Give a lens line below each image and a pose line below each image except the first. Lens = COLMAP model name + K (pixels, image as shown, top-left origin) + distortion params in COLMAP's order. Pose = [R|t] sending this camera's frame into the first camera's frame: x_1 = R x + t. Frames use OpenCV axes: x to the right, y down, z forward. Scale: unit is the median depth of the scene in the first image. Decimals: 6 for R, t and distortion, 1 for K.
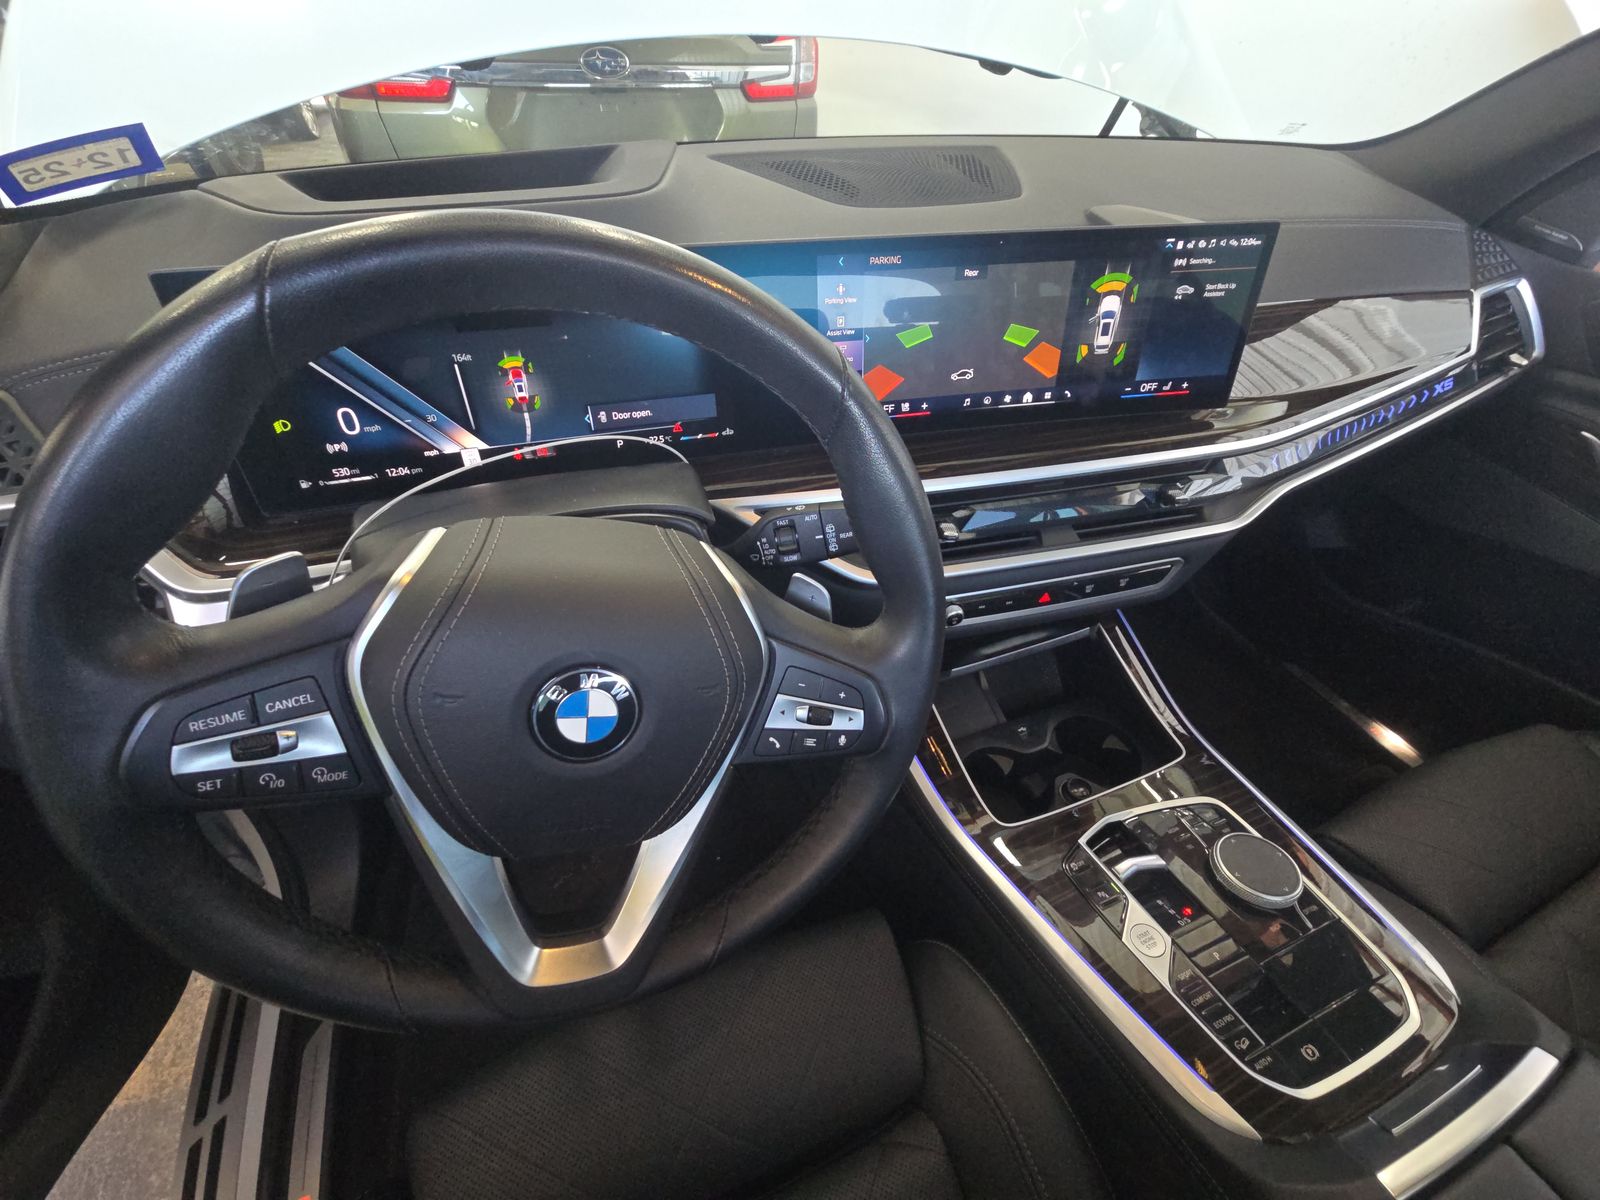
lens RADIAL K [[651.9, 0, 791.0], [0, 651.9, 608.4], [0, 0, 1]] dist [0.015381, -0.012472]
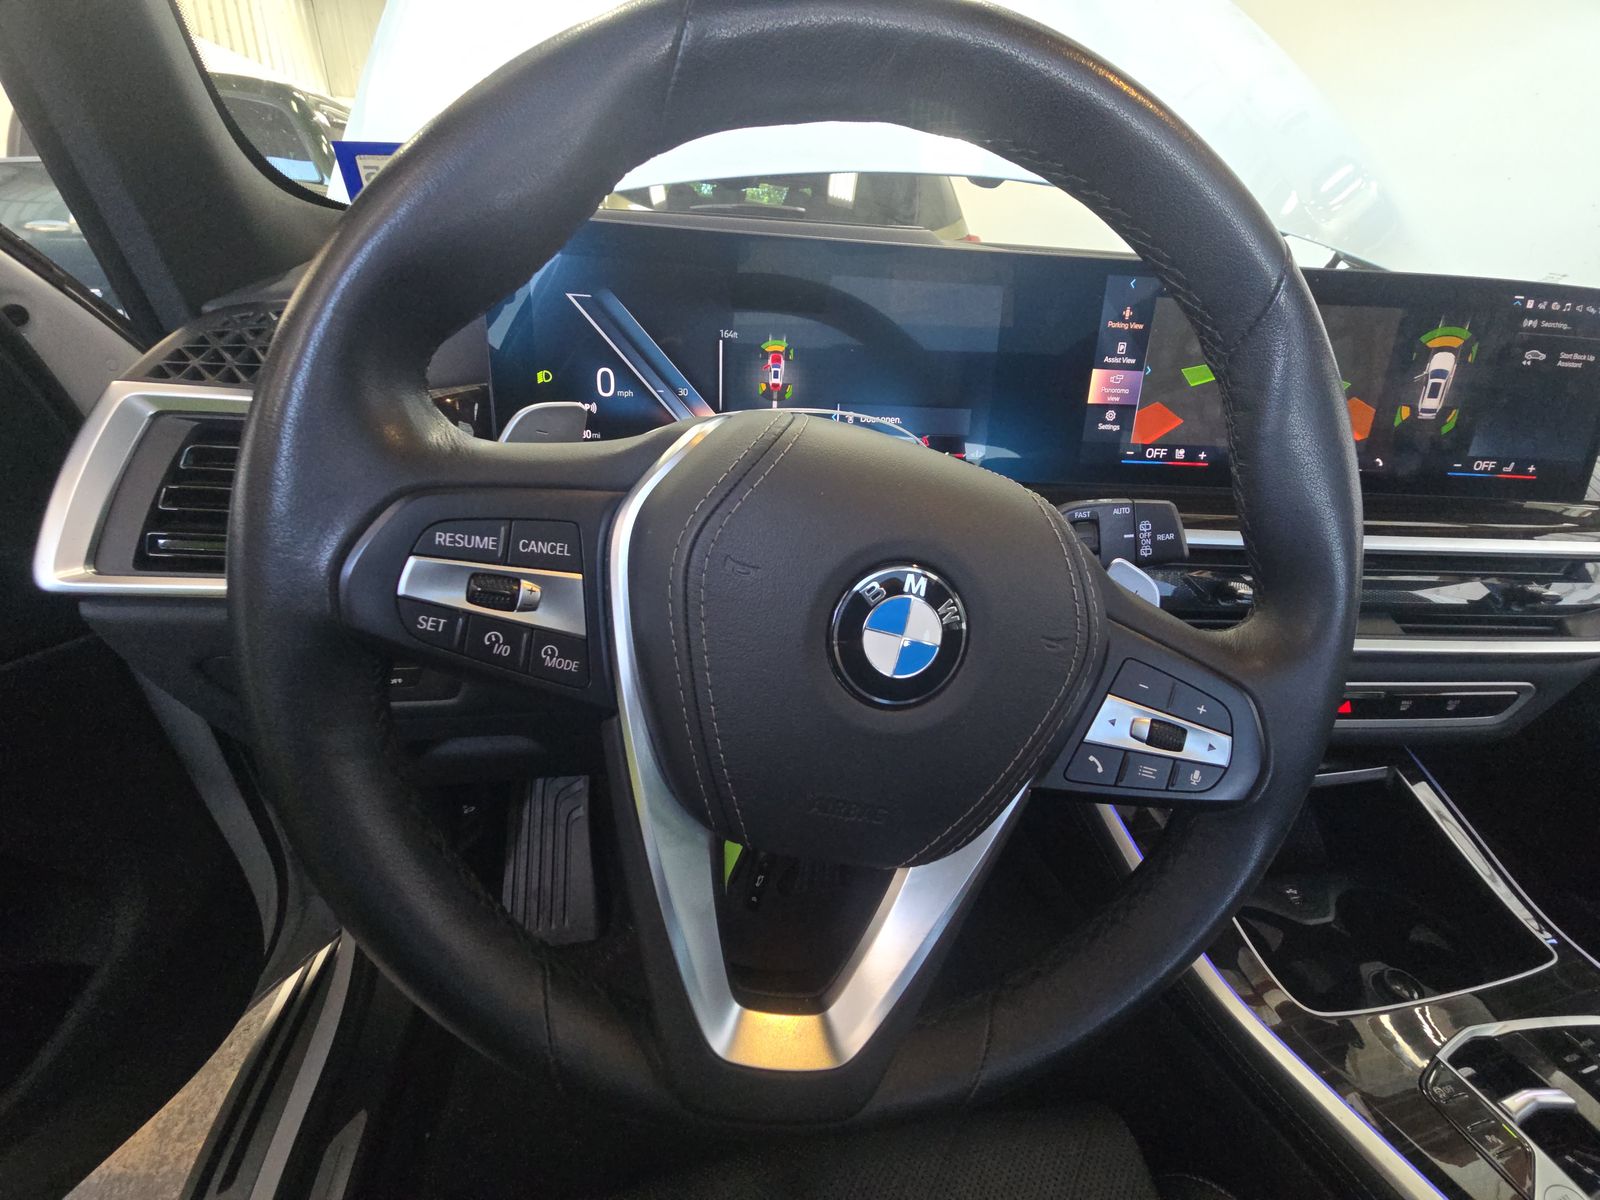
lens RADIAL K [[651.9, 0, 791.0], [0, 651.9, 608.4], [0, 0, 1]] dist [0.015381, -0.012472]
pose [[0.980395, 0.119760, -0.156471, -0.179065], [-0.154315, 0.960452, -0.231774, 0.178335], [0.122525, 0.251376, 0.960103, 0.158693]]
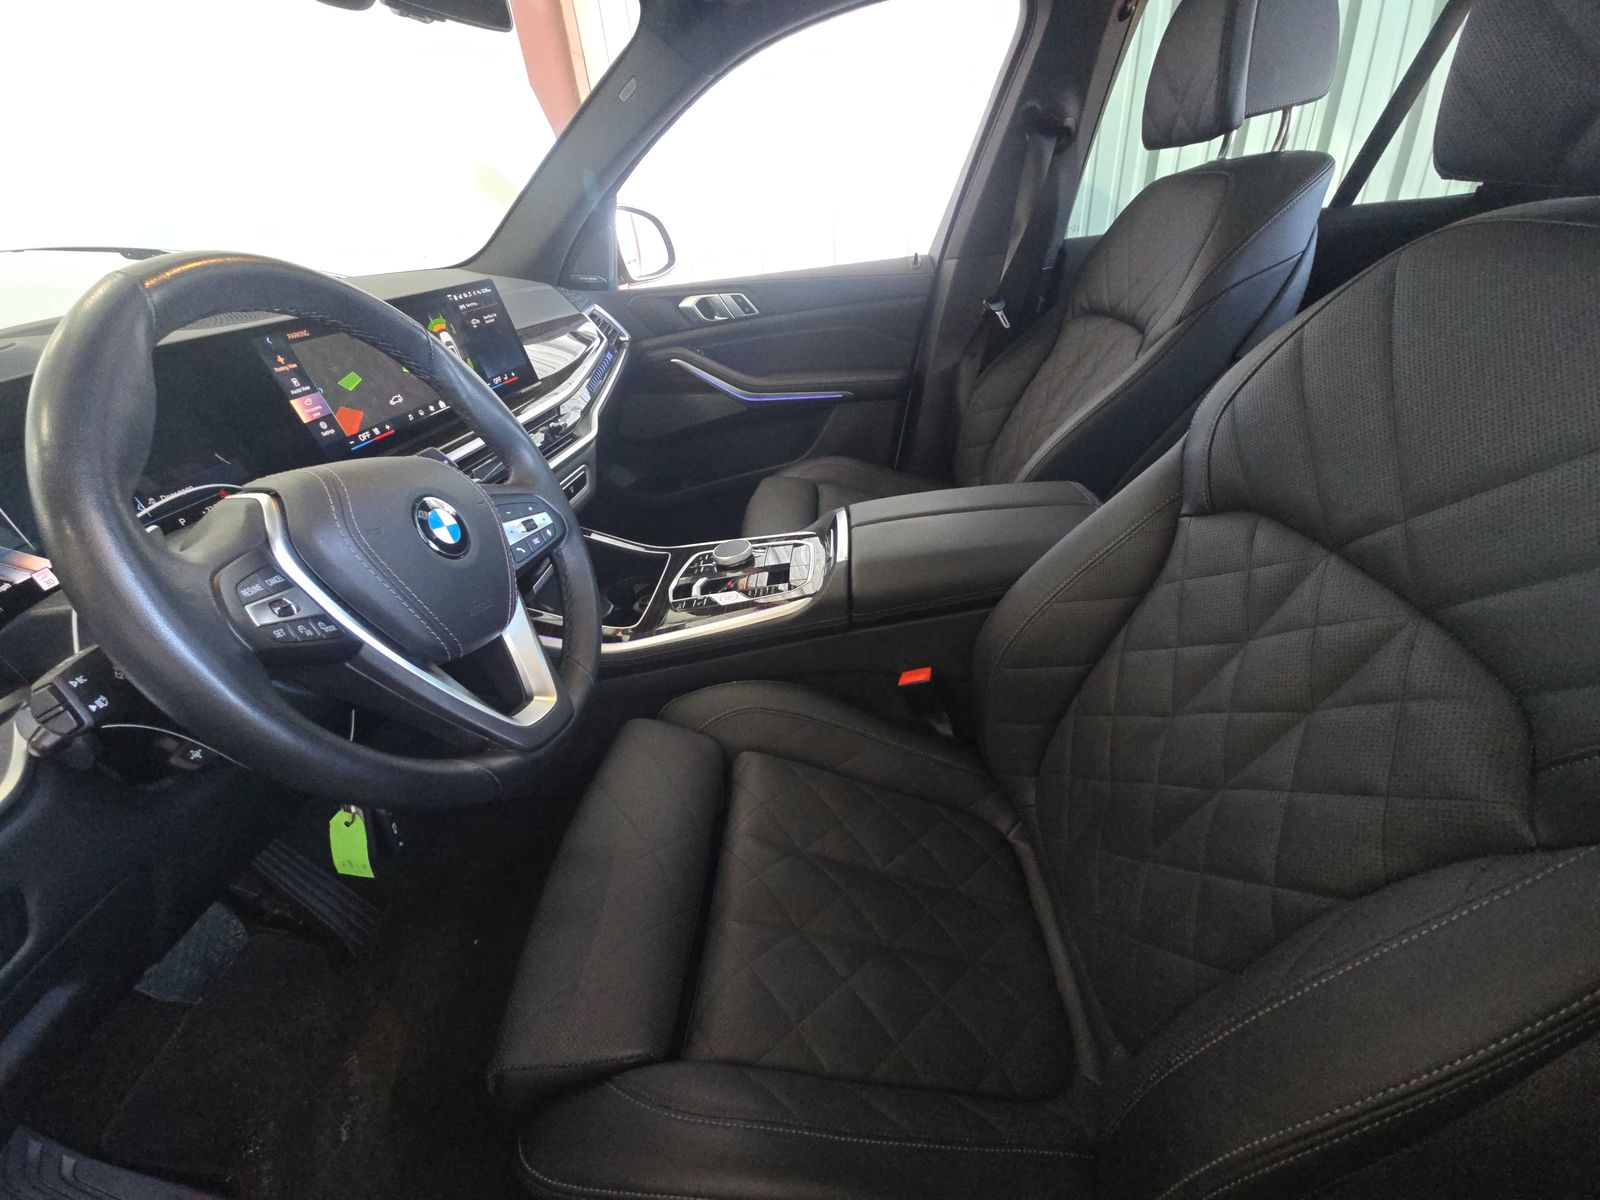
lens RADIAL K [[651.9, 0, 791.0], [0, 651.9, 608.4], [0, 0, 1]] dist [0.015381, -0.012472]
pose [[0.420662, -0.519981, 0.743413, -0.692520], [0.668172, 0.731872, 0.133822, 0.368741], [-0.613669, 0.440434, 0.655308, -0.266528]]
